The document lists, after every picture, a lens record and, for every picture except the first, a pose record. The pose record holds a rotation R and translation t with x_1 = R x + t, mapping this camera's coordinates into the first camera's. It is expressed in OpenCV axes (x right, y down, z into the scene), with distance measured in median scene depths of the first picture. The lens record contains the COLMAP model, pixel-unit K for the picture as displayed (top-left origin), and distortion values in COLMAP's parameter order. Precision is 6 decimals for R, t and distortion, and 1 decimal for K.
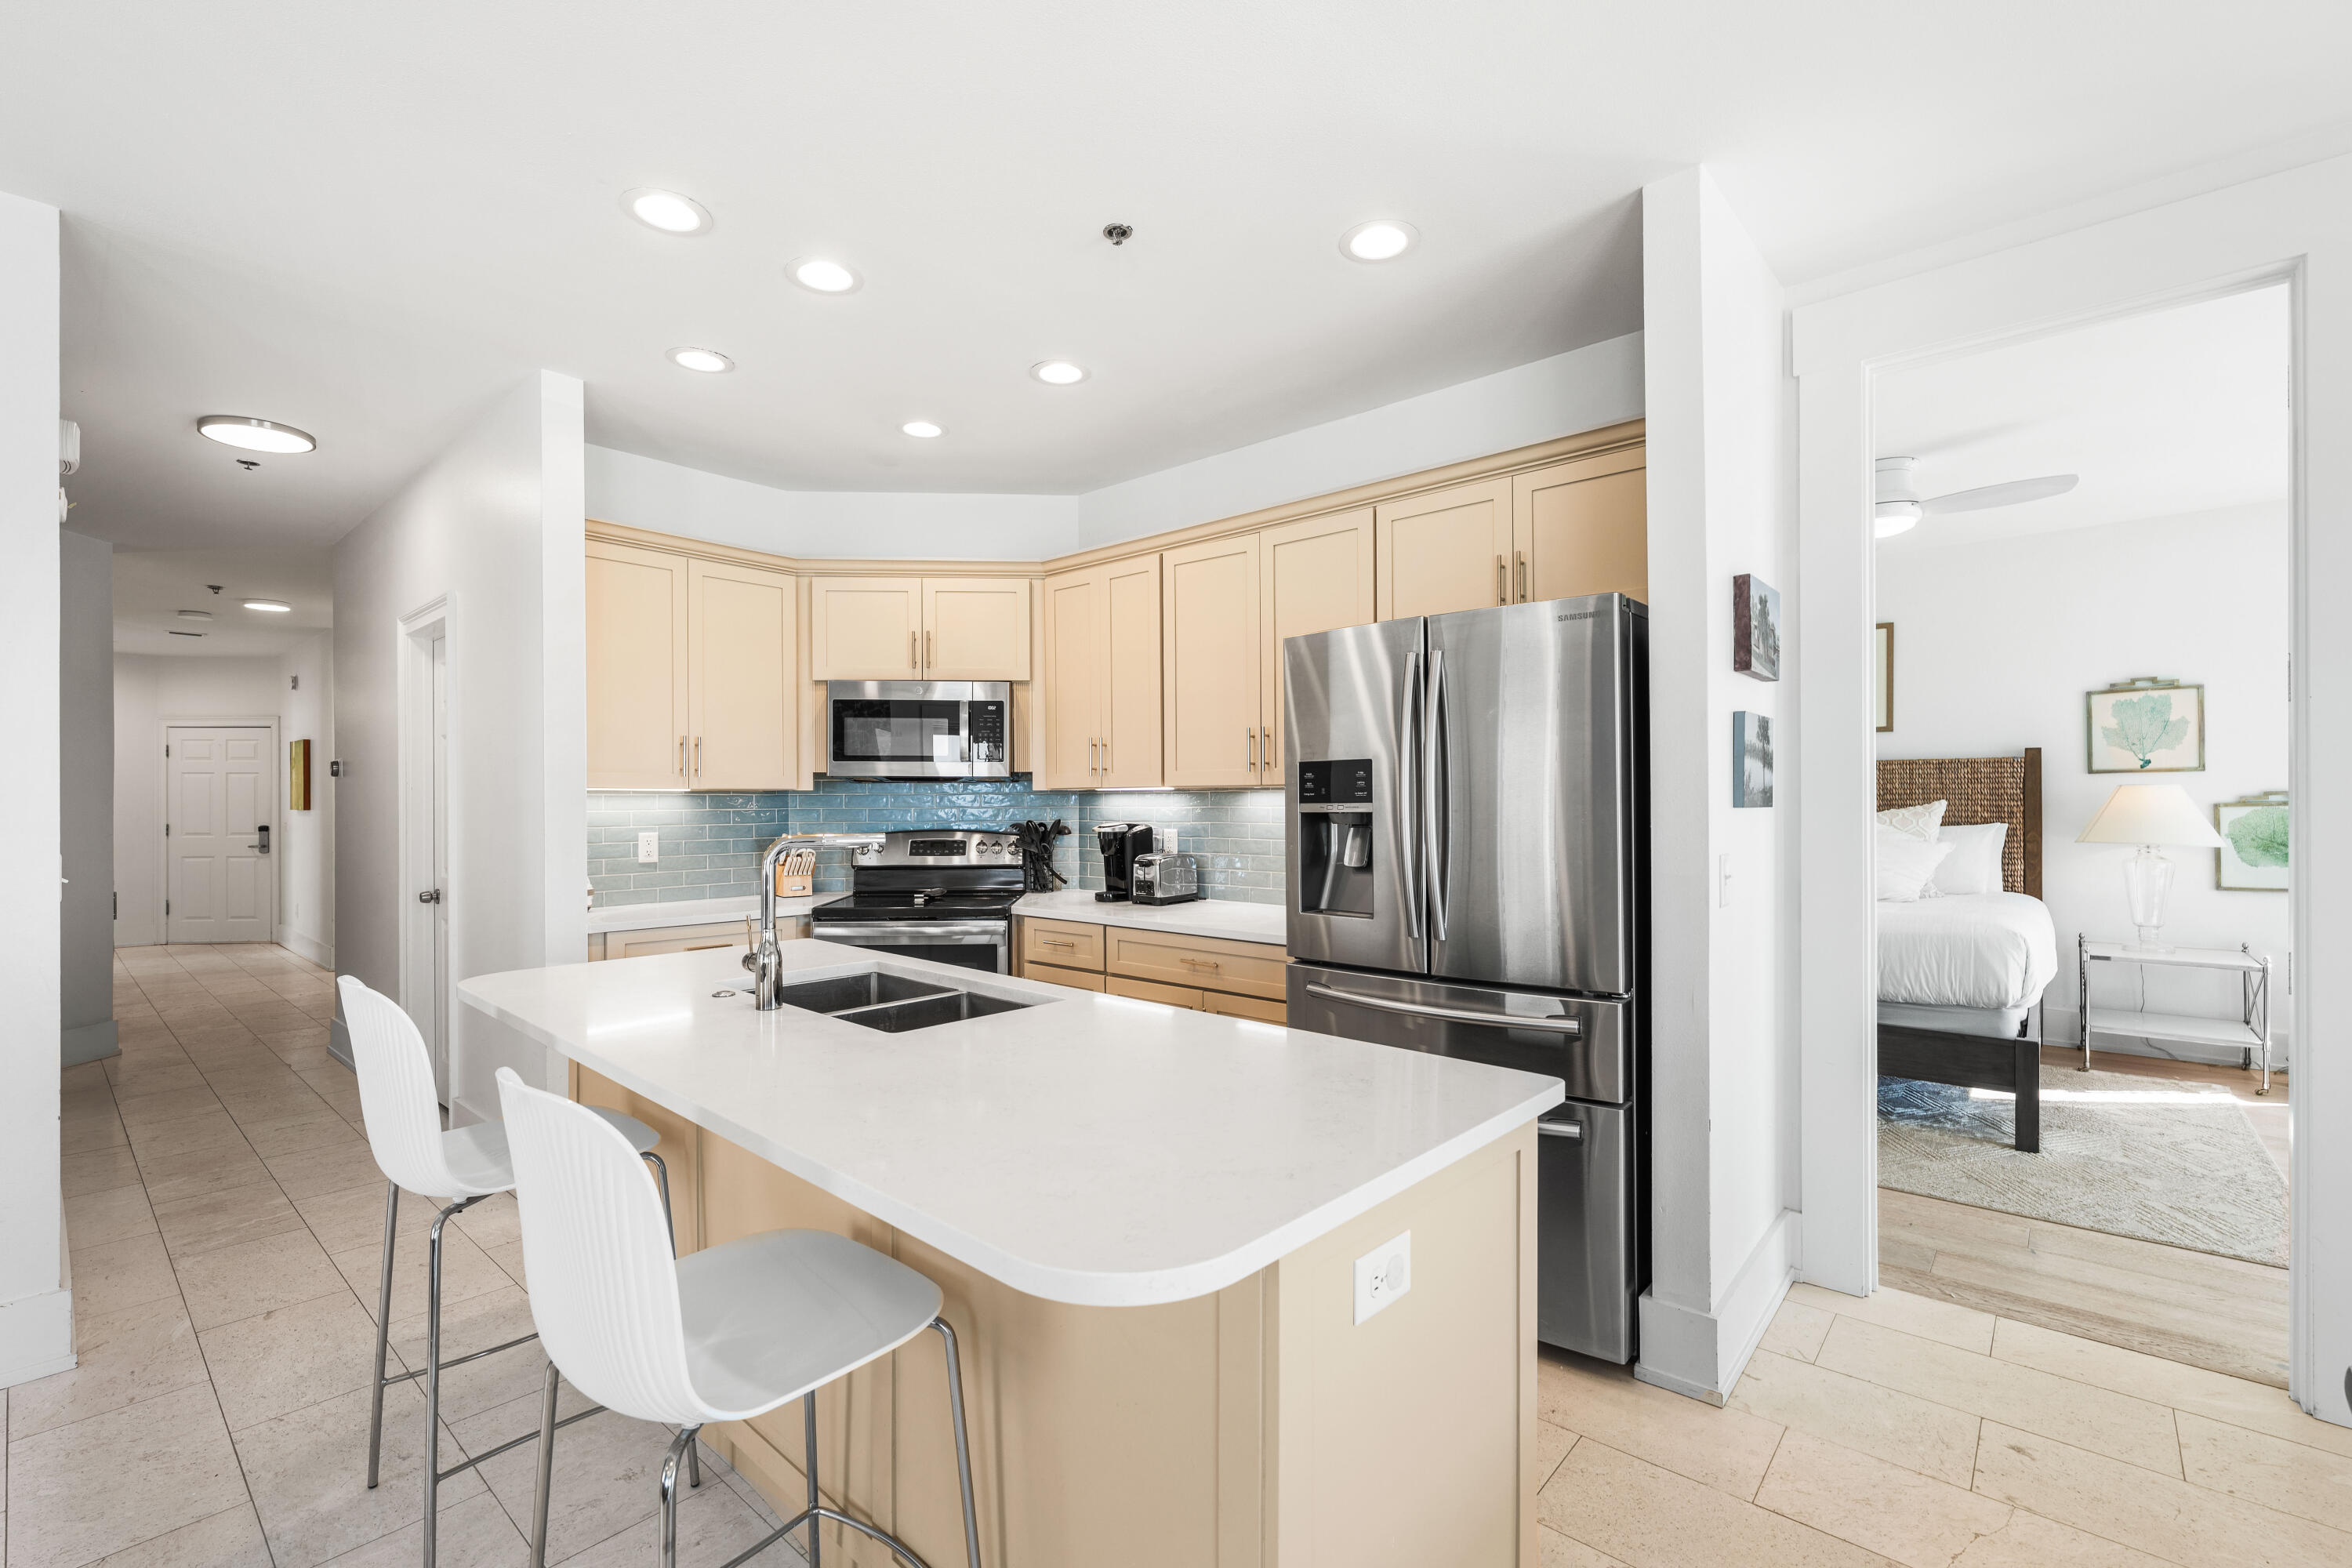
lens RADIAL K [[995.4, 0, 1173.5], [0, 995.4, 809.8], [0, 0, 1]] dist [0.001322, -0.000069]
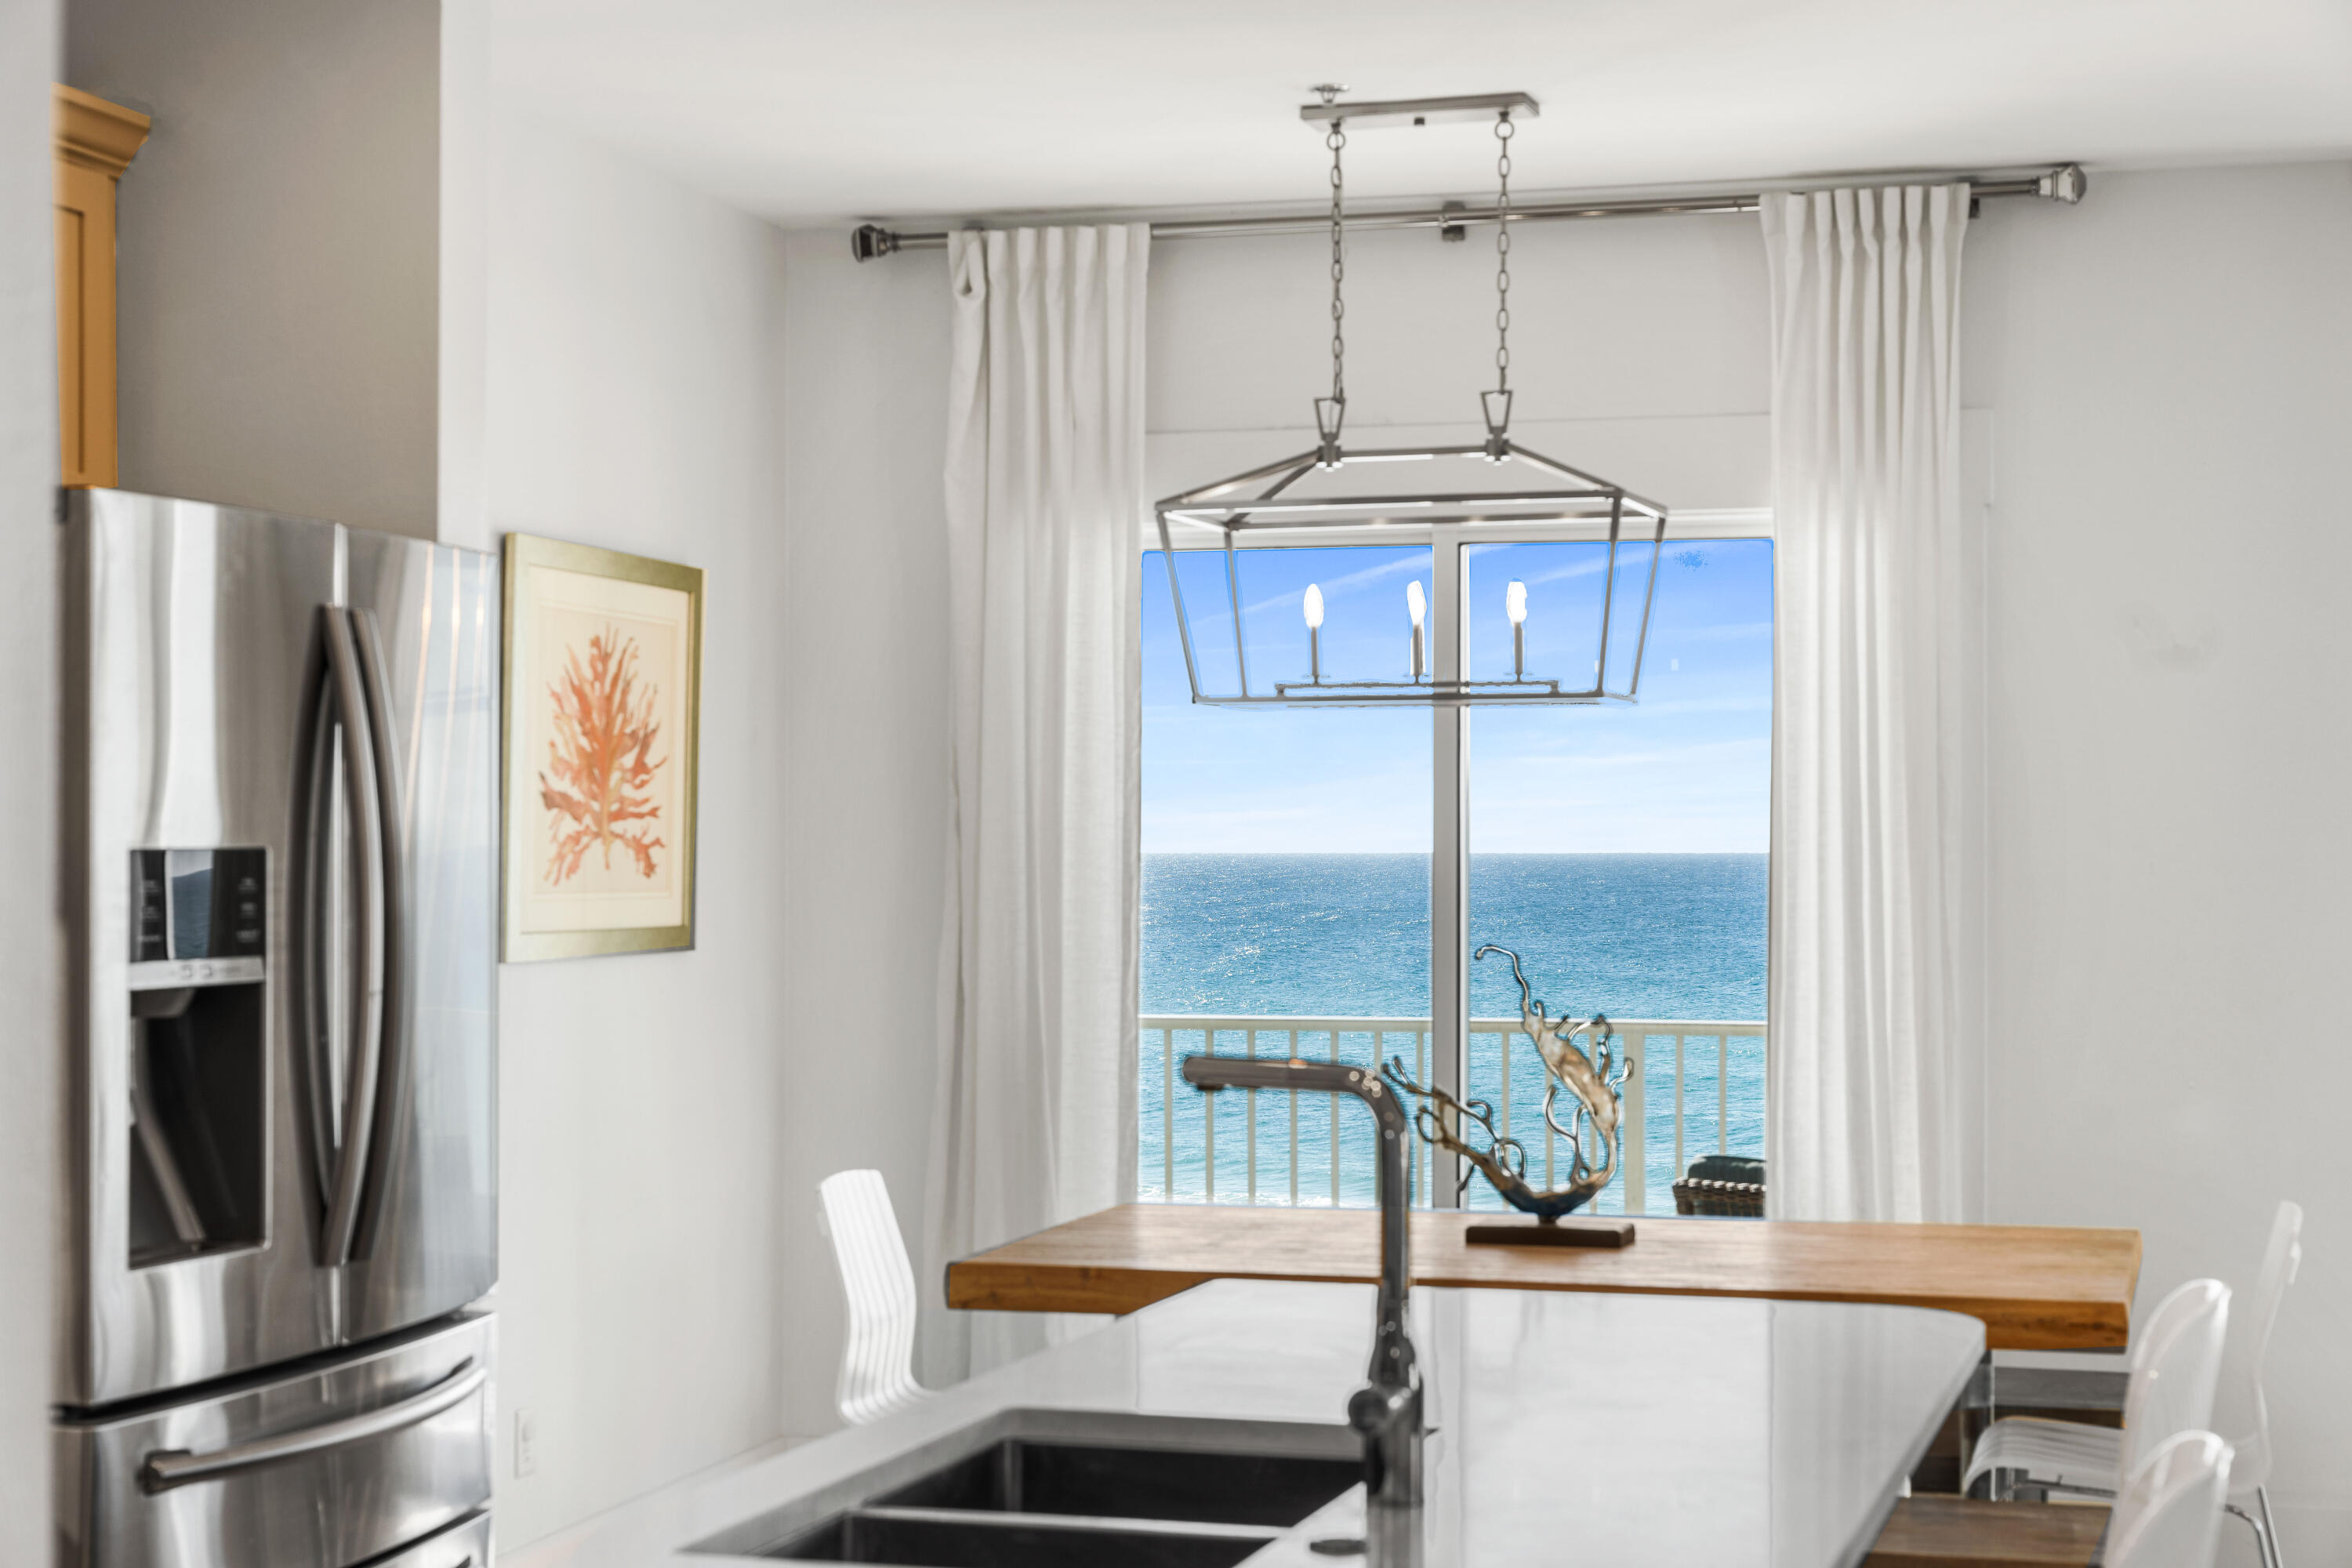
lens RADIAL K [[3635.7, 0, 1176.0], [0, 3635.7, 784.0], [0, 0, 1]] dist [-0.003326, -0.021217]
pose [[-0.444046, 0.016835, 0.895846, -0.806841], [0.004760, 0.999854, -0.016431, -0.032117], [-0.895991, -0.003032, -0.444061, 0.832148]]
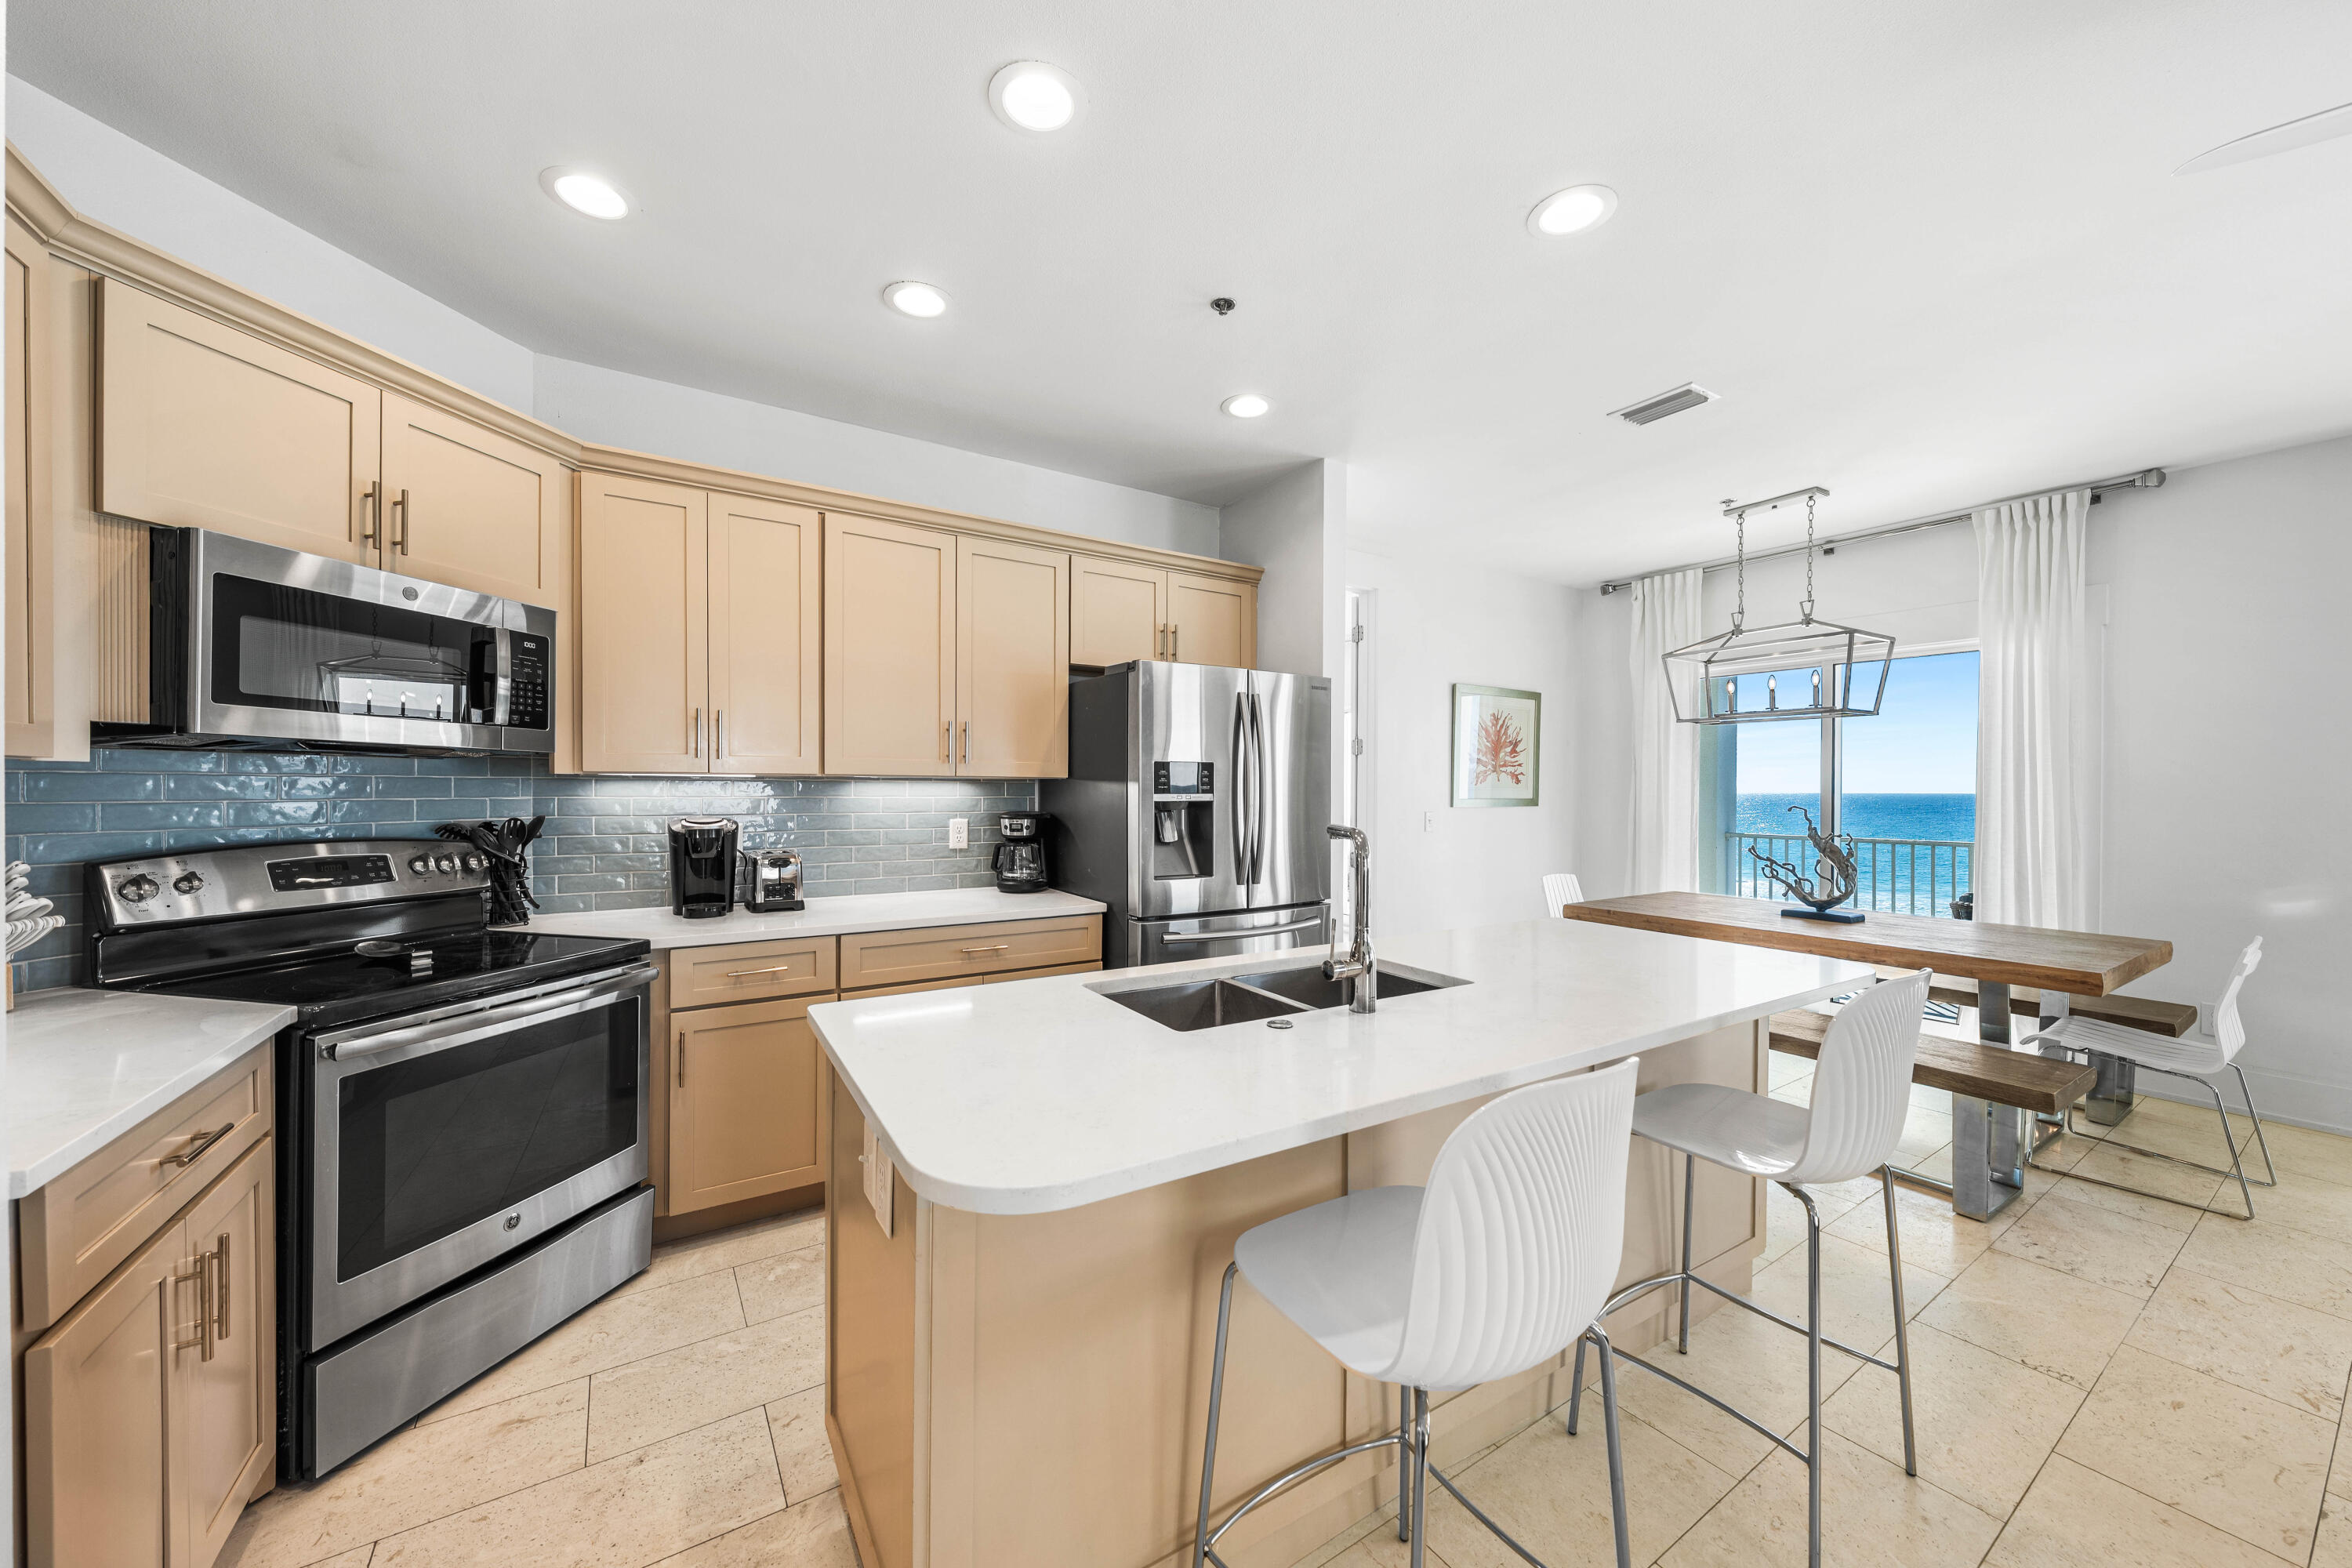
lens RADIAL K [[829.3, 0, 1176.0], [0, 829.3, 784.0], [0, 0, 1]] dist [-0.000888, -0.004697]
pose [[0.274766, 0.007542, 0.961482, -0.591741], [0.000448, 0.999968, -0.007972, -0.007222], [-0.961511, 0.002621, 0.274753, 0.459047]]
